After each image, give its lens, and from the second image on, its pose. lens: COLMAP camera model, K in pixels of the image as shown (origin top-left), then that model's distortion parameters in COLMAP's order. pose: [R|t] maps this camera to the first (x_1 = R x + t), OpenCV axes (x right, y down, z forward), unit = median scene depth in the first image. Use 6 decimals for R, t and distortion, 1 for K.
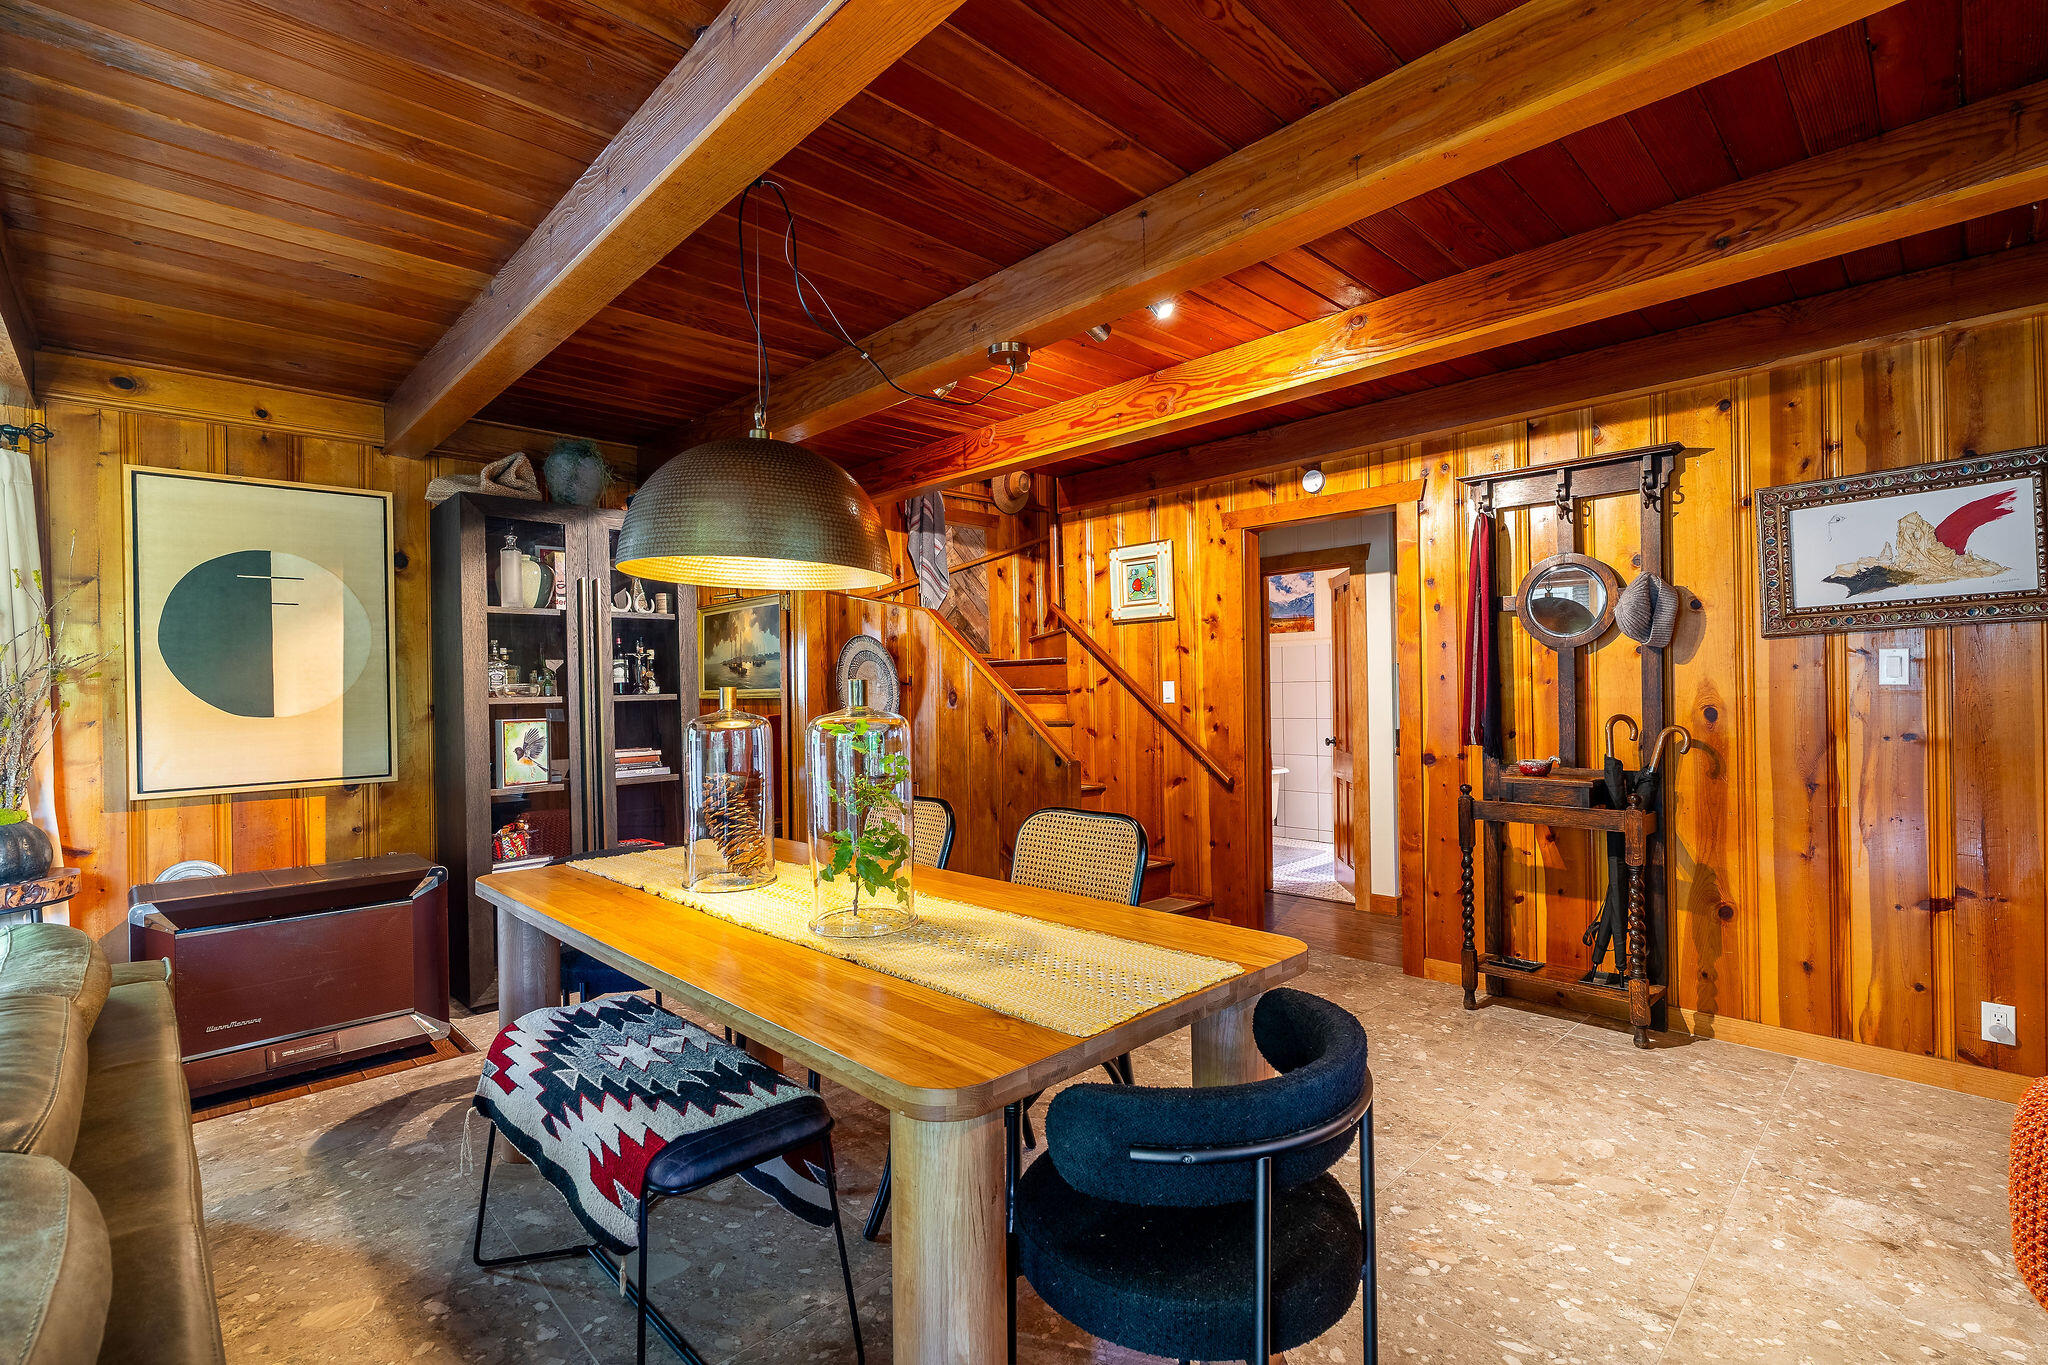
lens RADIAL K [[922.8, 0, 1024.0], [0, 922.8, 682.5], [0, 0, 1]] dist [-0.001759, -0.000275]
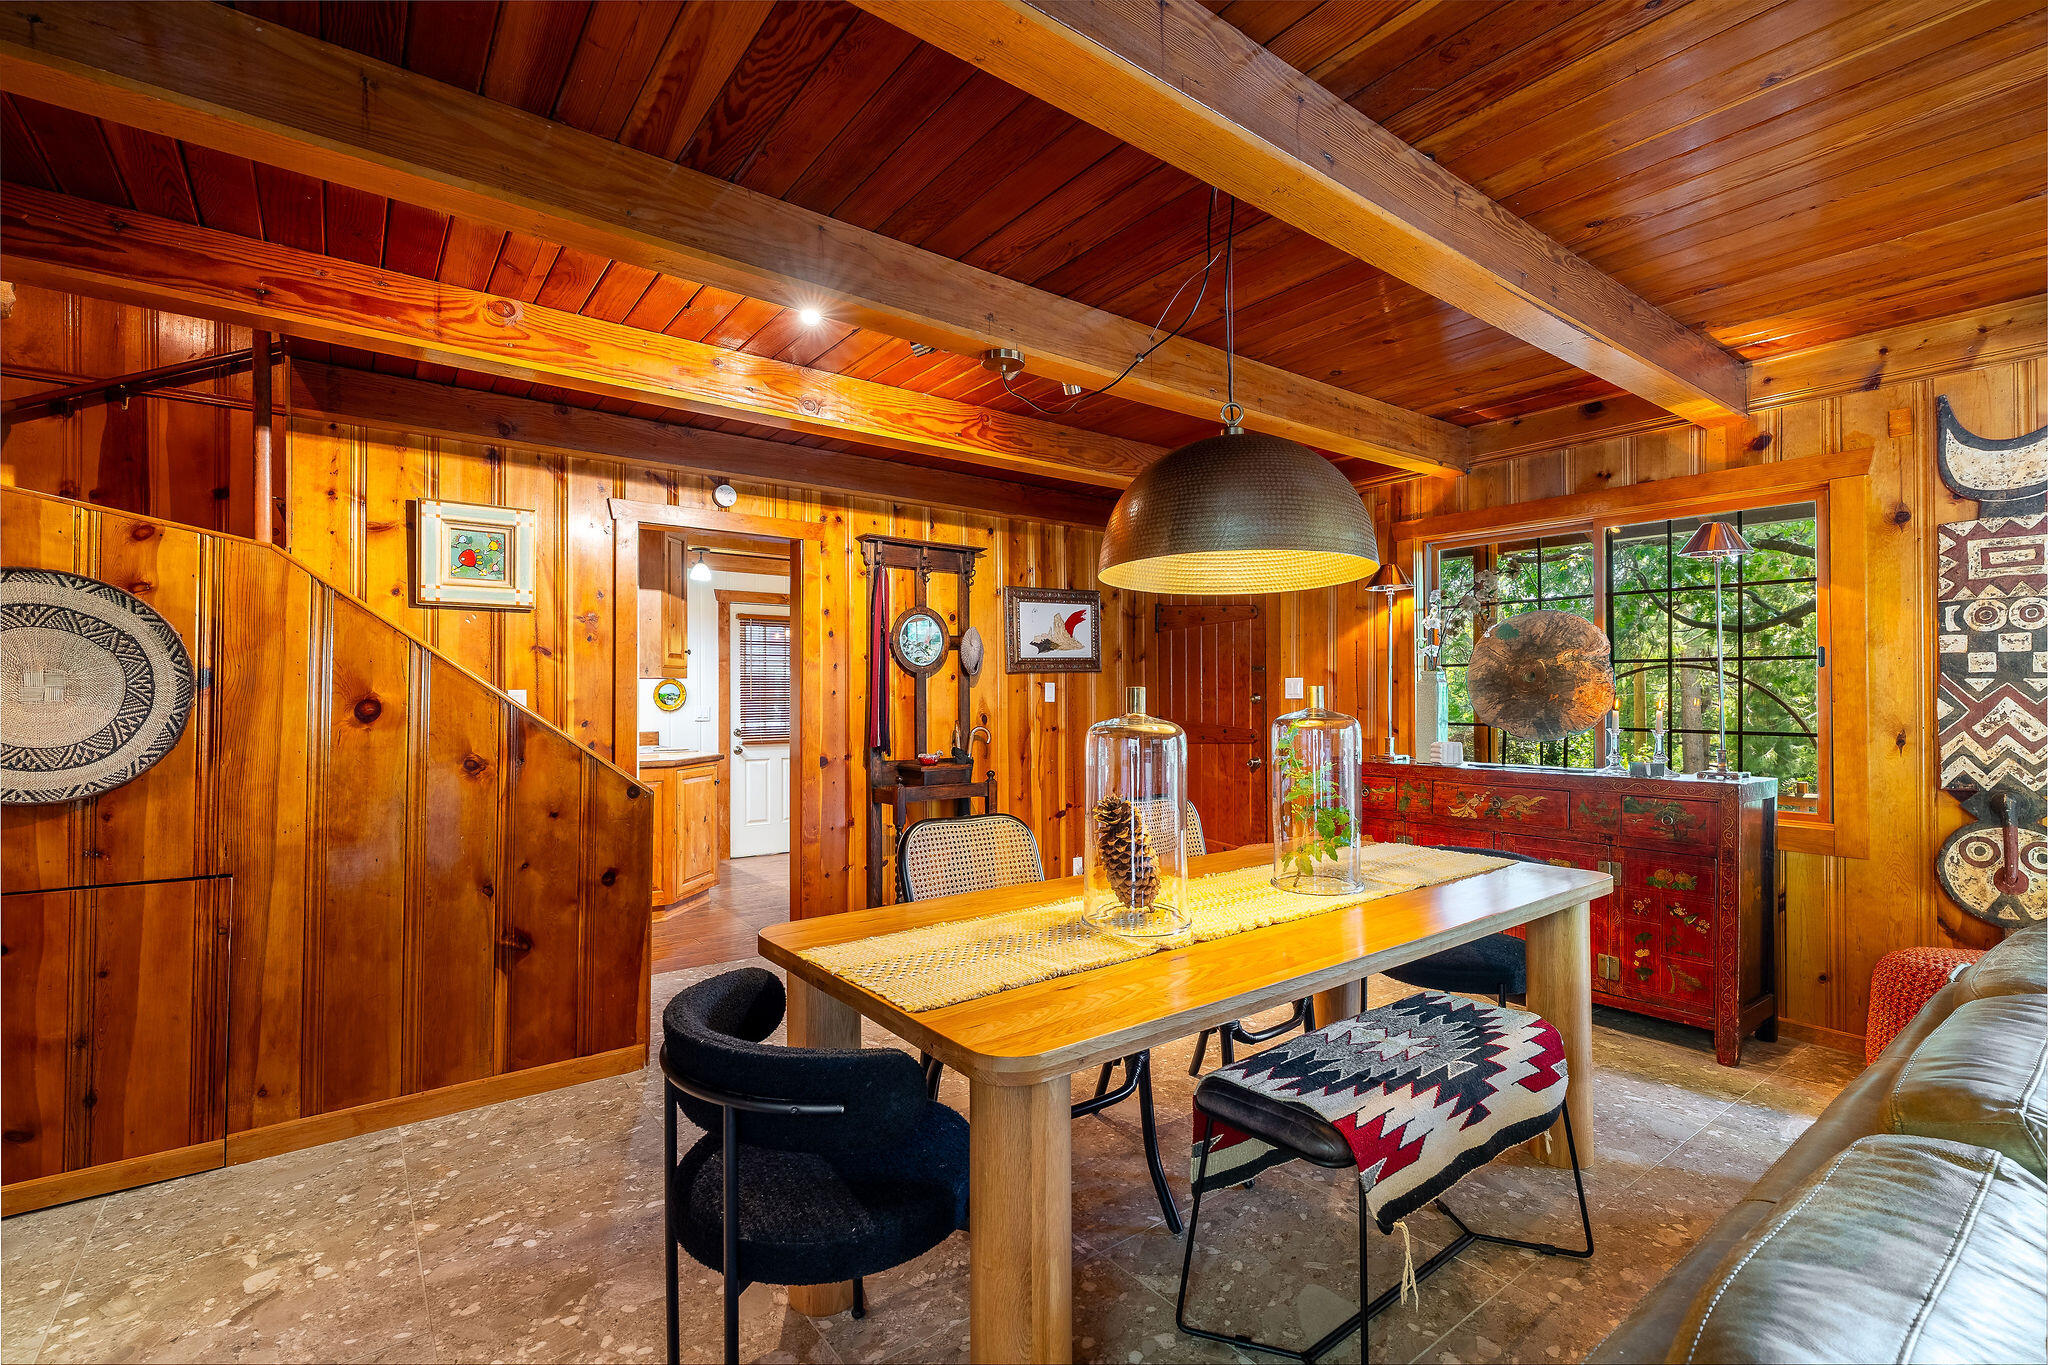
lens RADIAL K [[922.8, 0, 1024.0], [0, 922.8, 682.5], [0, 0, 1]] dist [-0.001759, -0.000275]
pose [[0.125088, 0.029594, 0.991704, -0.853461], [-0.009853, 0.999543, -0.028585, 0.015999], [-0.992097, -0.006195, 0.125322, 0.726155]]
